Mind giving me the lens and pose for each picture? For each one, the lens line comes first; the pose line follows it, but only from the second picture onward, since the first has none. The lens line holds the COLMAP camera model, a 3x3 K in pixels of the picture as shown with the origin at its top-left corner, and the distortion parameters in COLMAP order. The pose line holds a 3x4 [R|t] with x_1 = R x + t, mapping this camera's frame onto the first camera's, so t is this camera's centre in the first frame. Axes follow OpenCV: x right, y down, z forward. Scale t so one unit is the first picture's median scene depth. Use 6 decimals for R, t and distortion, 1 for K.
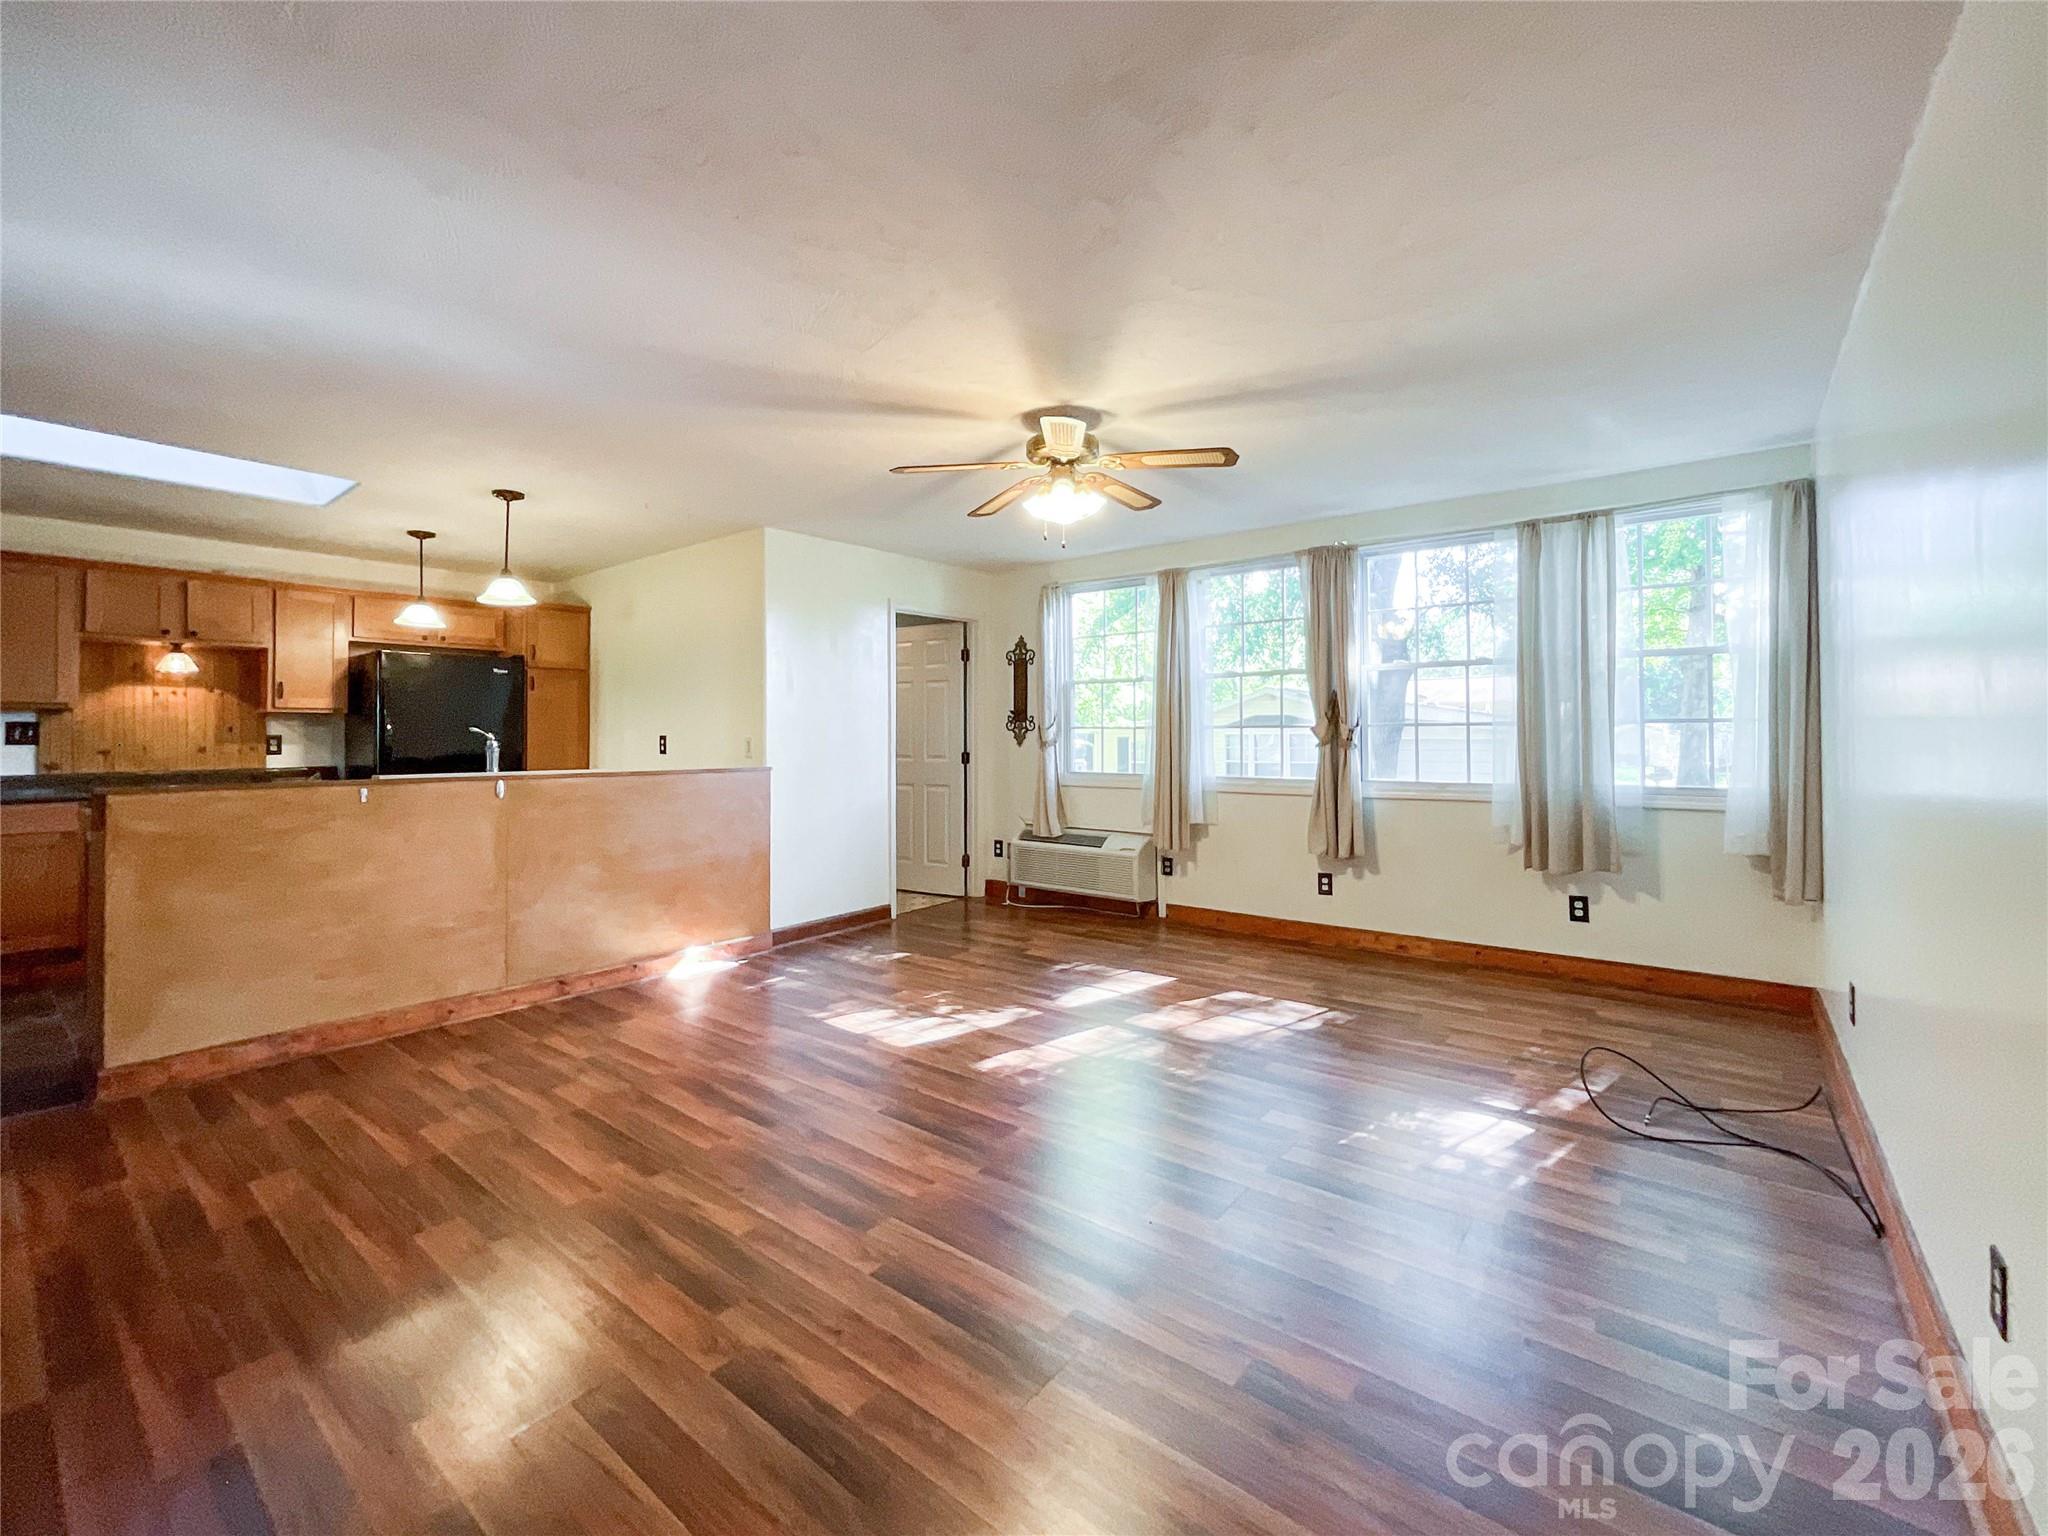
lens RADIAL K [[860.1, 0, 1017.1], [0, 860.1, 722.6], [0, 0, 1]] dist [-0.002661, 0.000061]
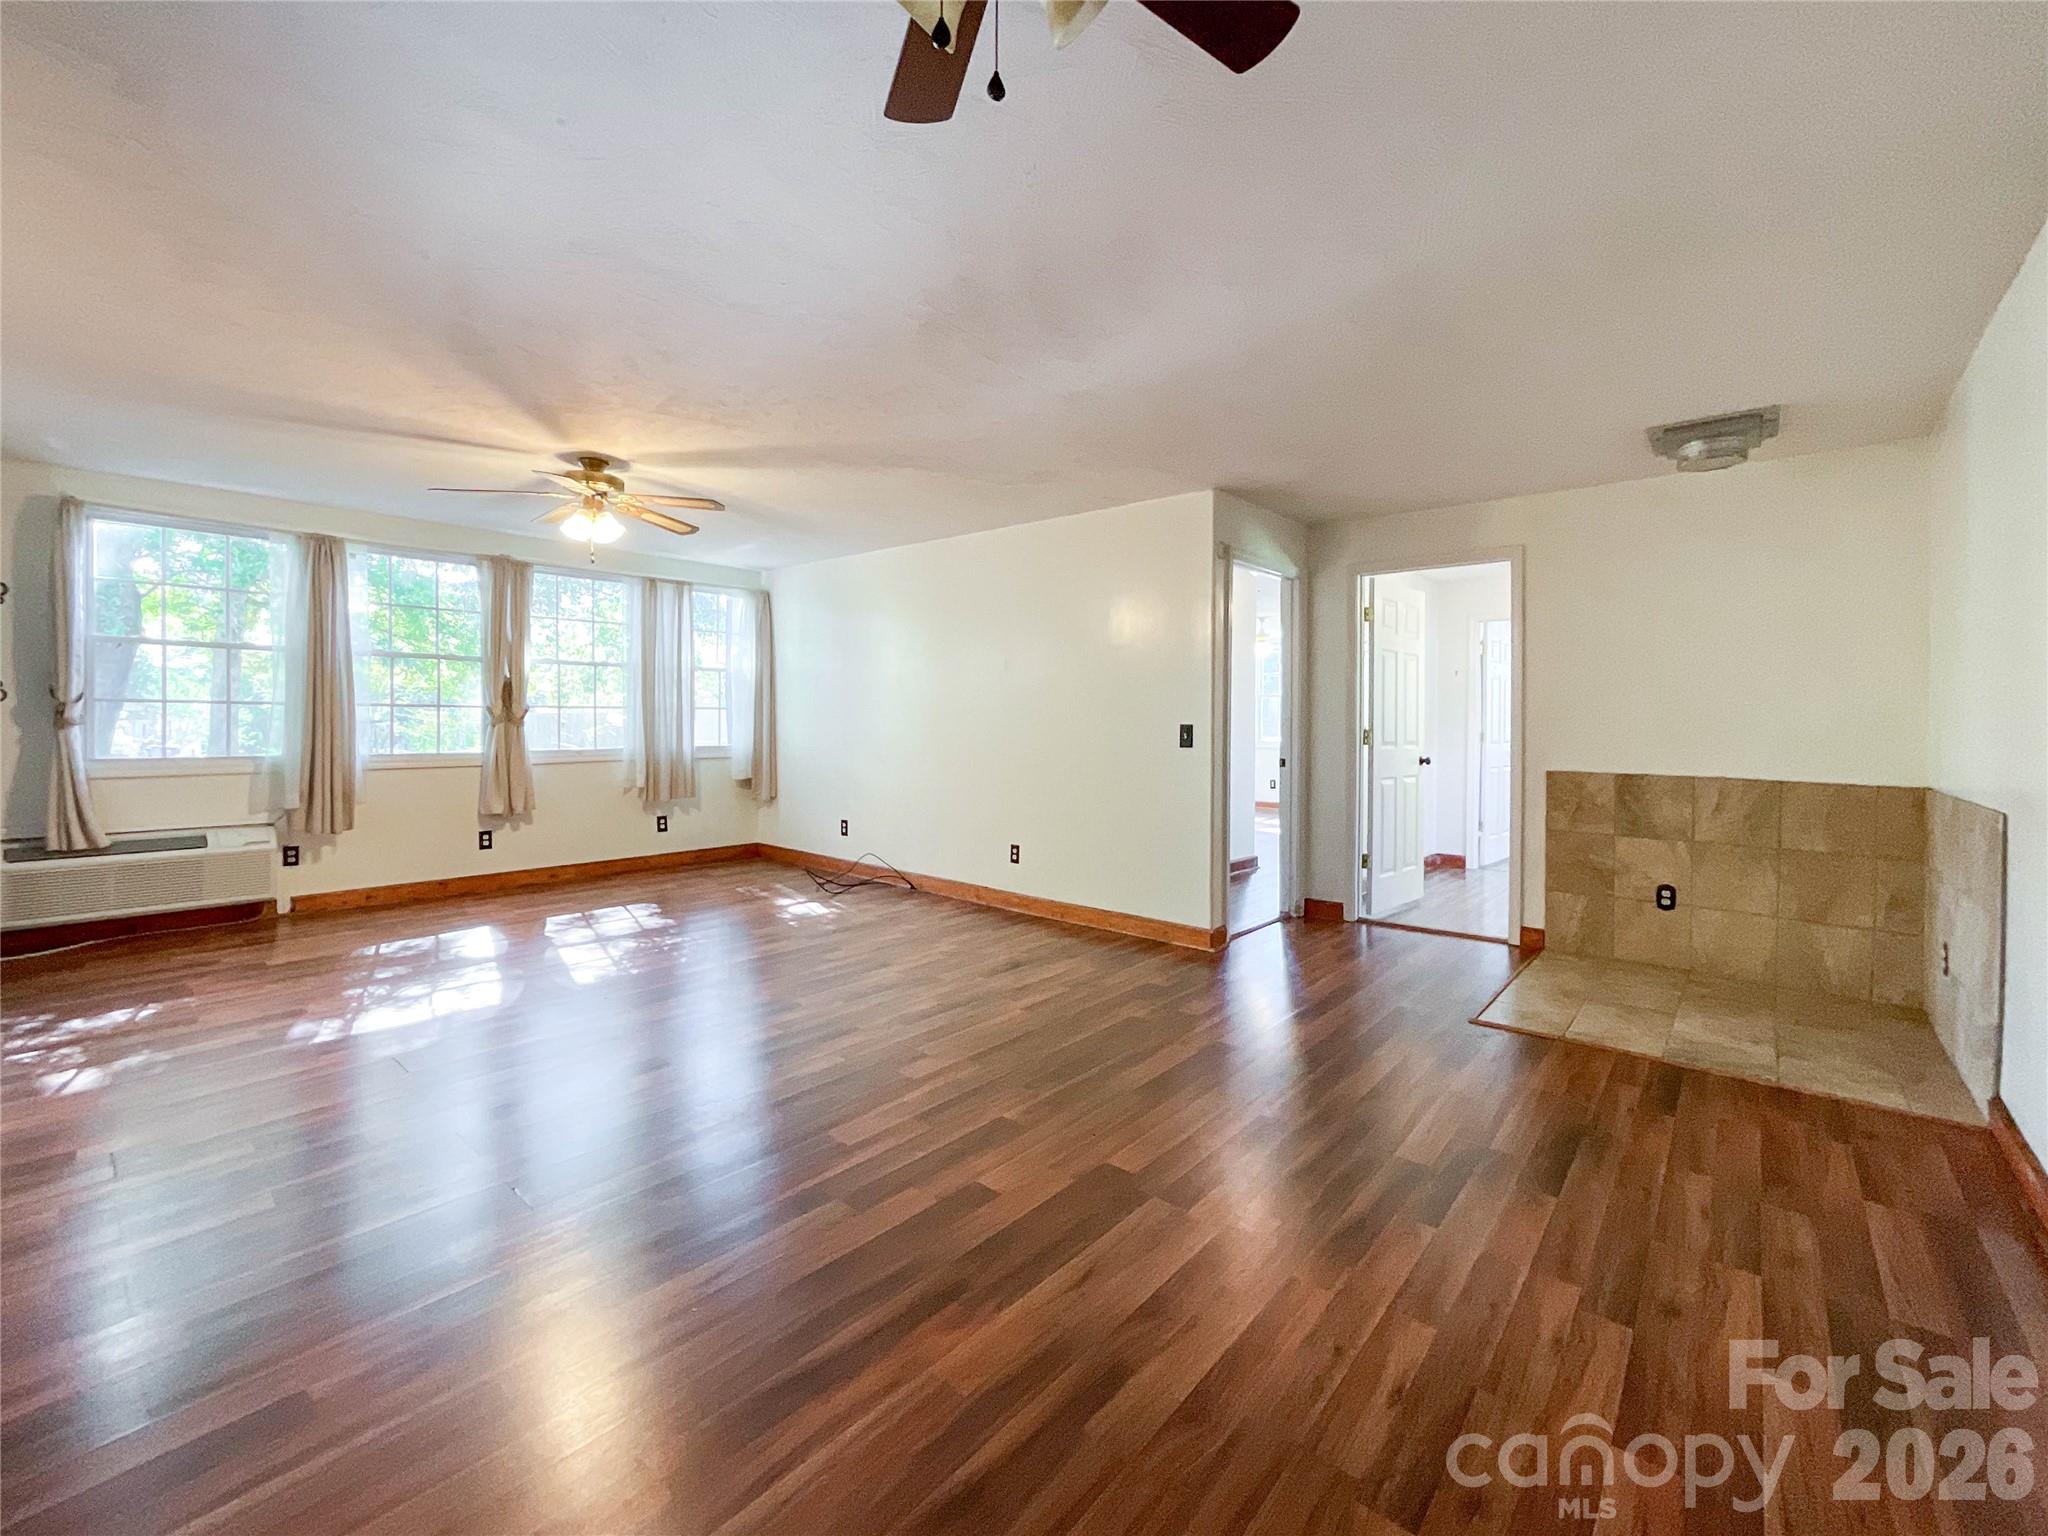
lens RADIAL K [[860.1, 0, 1017.1], [0, 860.1, 722.6], [0, 0, 1]] dist [-0.002661, 0.000061]
pose [[0.060618, -0.000275, 0.998161, -0.777633], [-0.022537, 0.999745, 0.001644, 0.007901], [-0.997907, -0.022595, 0.060596, 0.204626]]
